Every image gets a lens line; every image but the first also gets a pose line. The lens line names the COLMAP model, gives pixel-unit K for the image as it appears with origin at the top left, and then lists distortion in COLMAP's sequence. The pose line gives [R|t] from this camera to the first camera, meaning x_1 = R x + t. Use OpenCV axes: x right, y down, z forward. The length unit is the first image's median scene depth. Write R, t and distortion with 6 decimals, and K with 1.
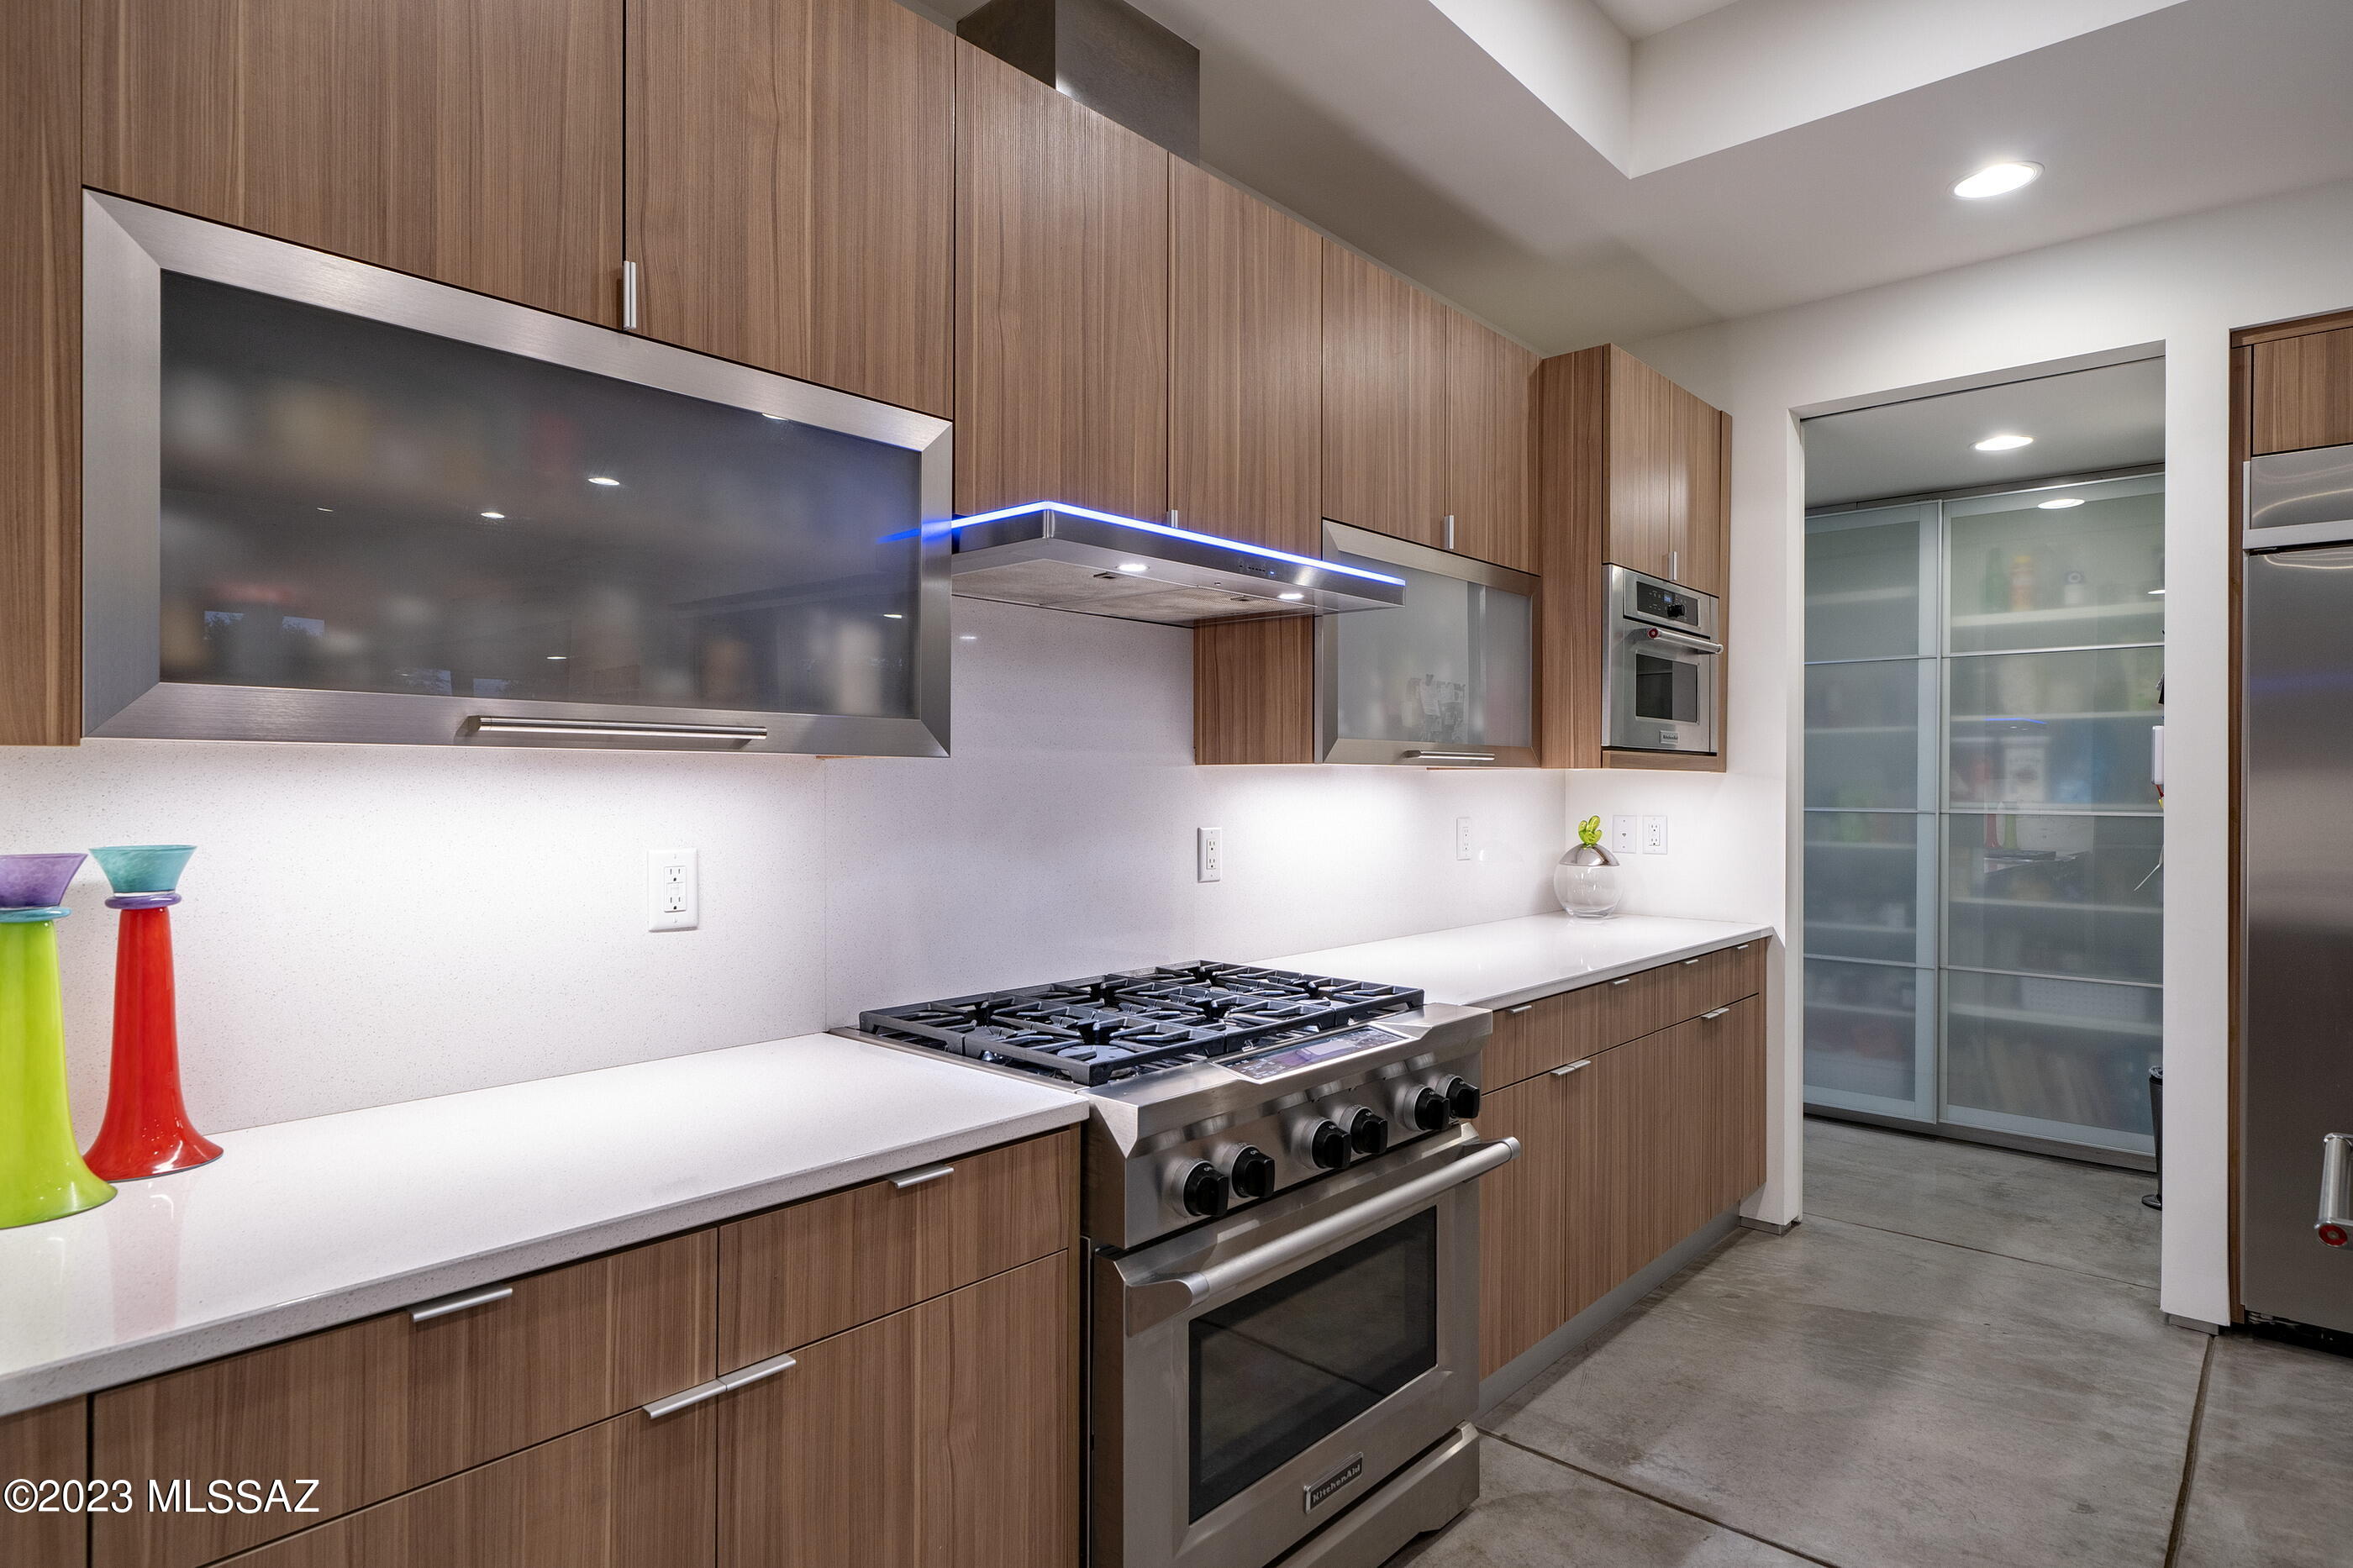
lens RADIAL K [[1234.2, 0, 1176.9], [0, 1234.2, 773.5], [0, 0, 1]] dist [0.004757, 0.000804]
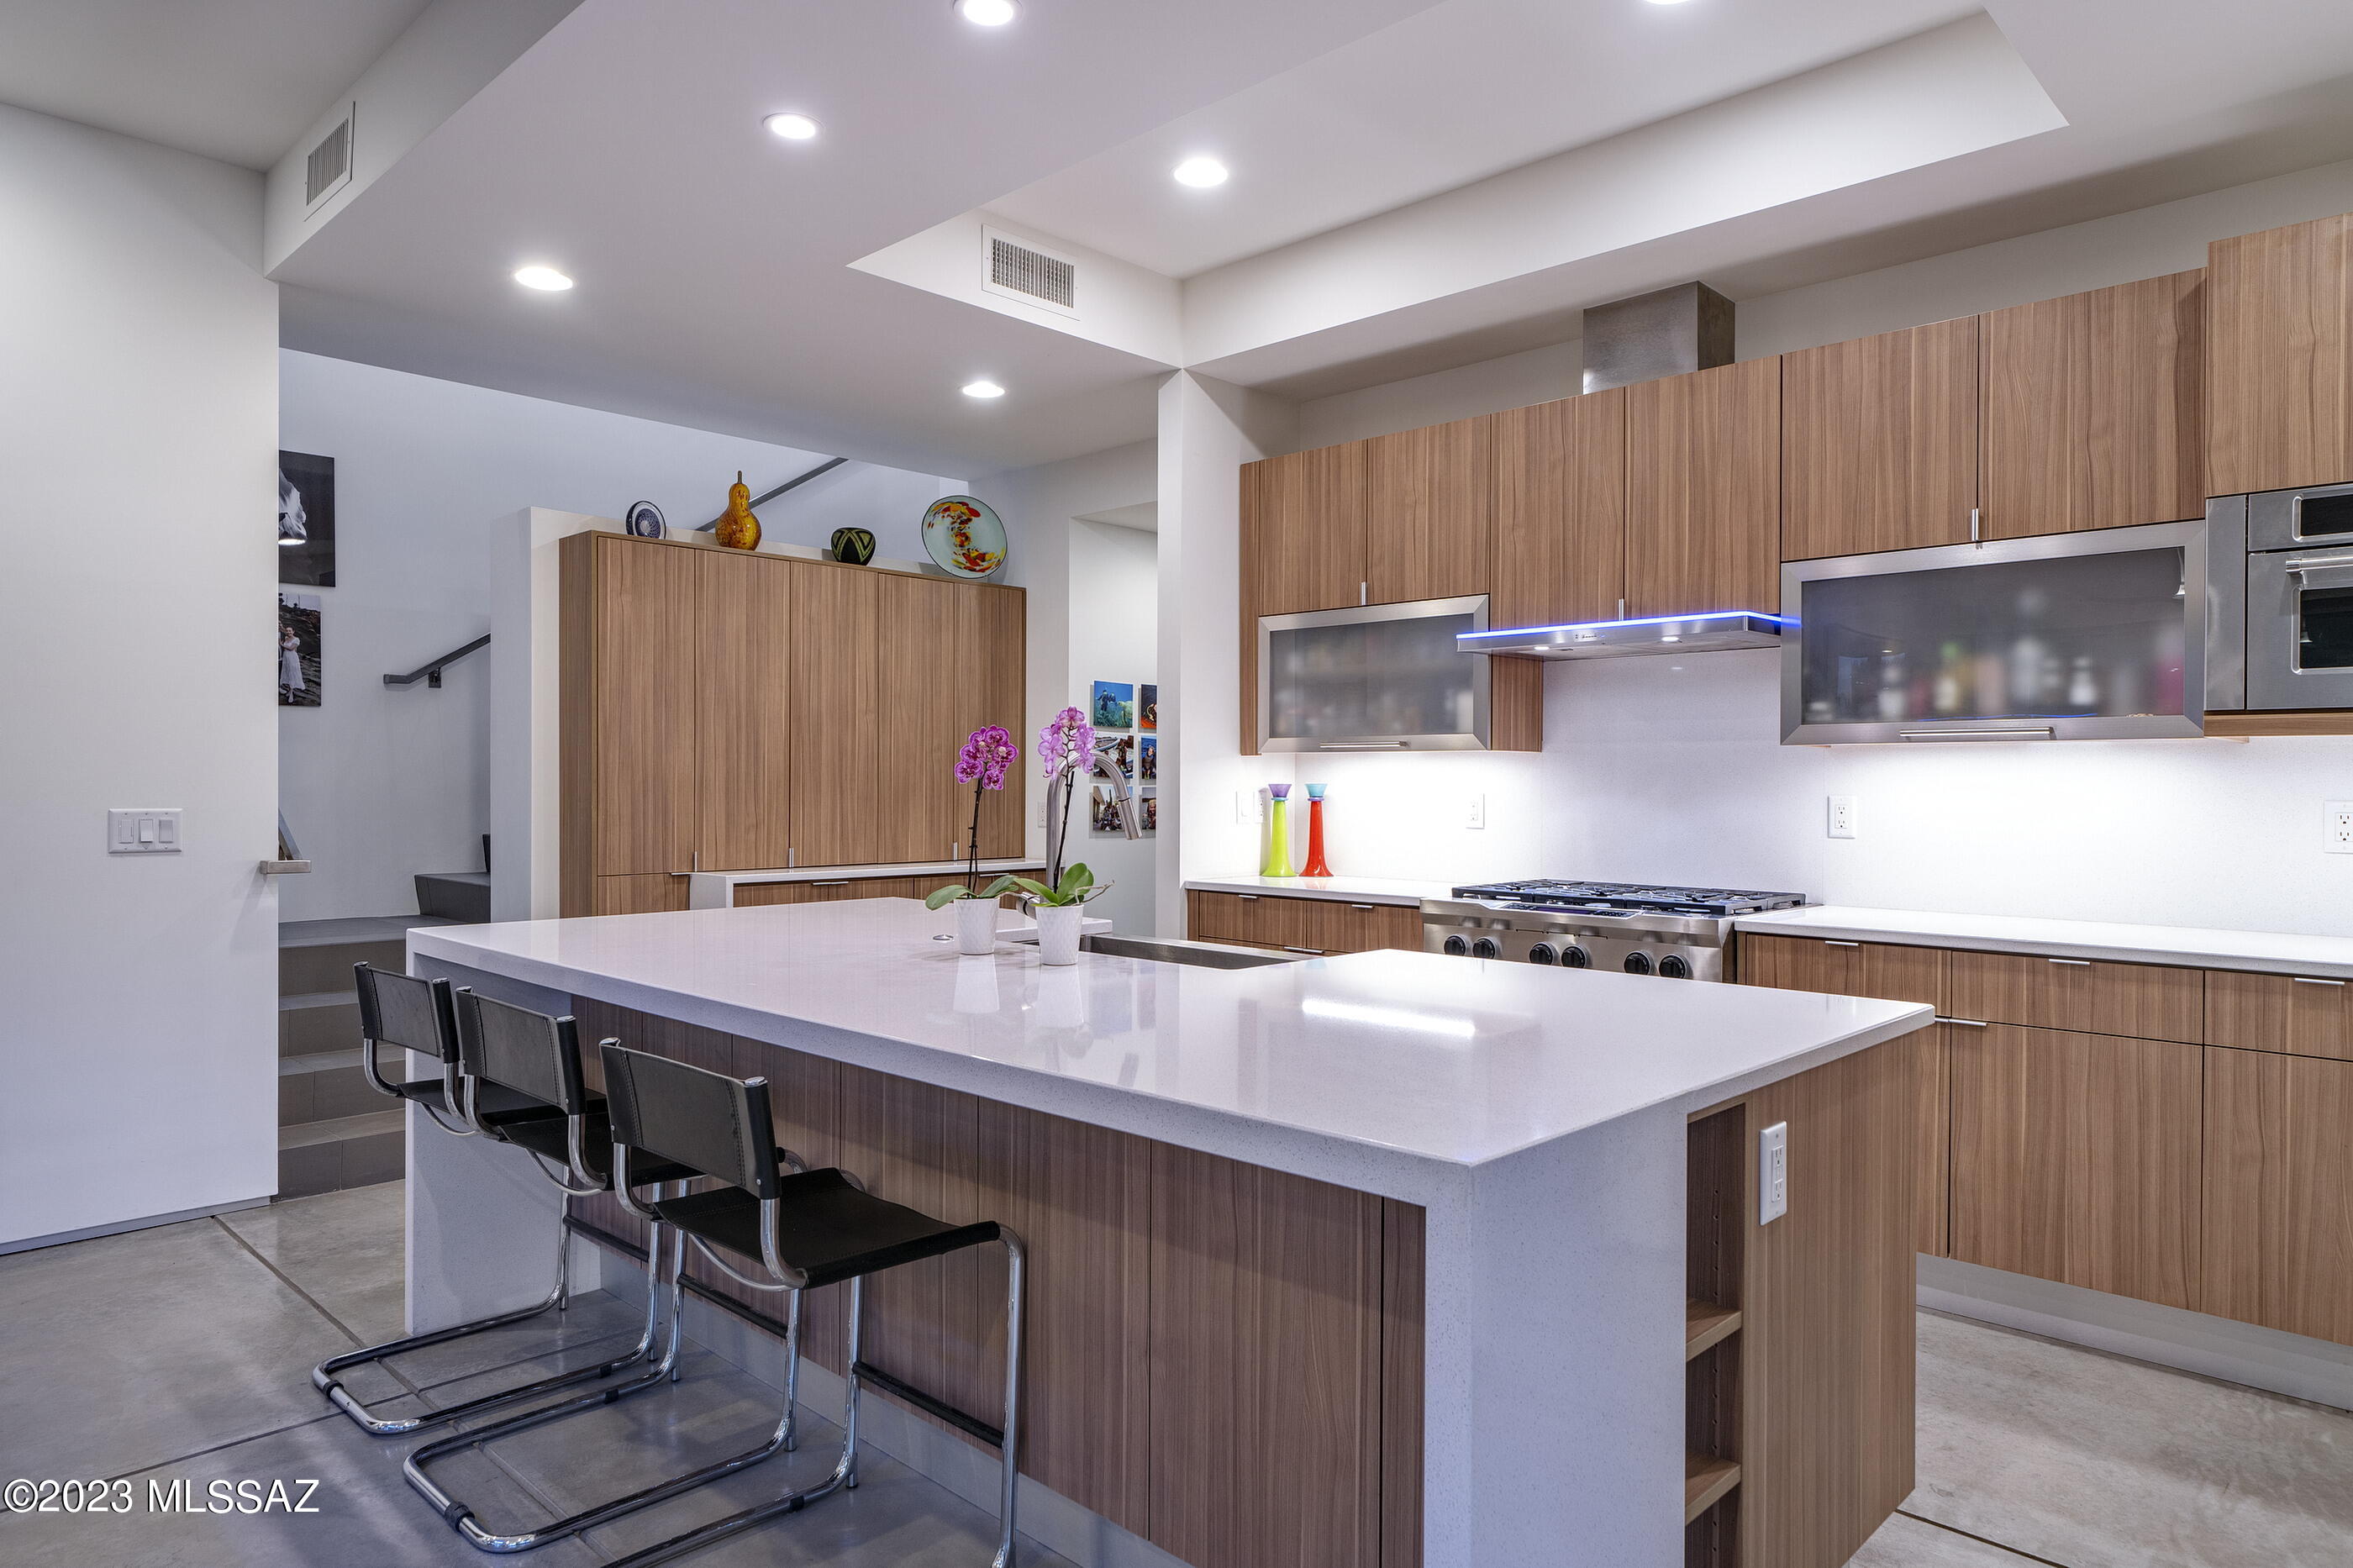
lens RADIAL K [[1408.5, 0, 1175.2], [0, 1408.5, 794.3], [0, 0, 1]] dist [-0.000446, -0.000092]
pose [[-0.038667, 0.002130, -0.999250, 2.198423], [-0.002849, 0.999993, 0.002242, 0.058230], [0.999248, 0.002933, -0.038660, 0.528913]]
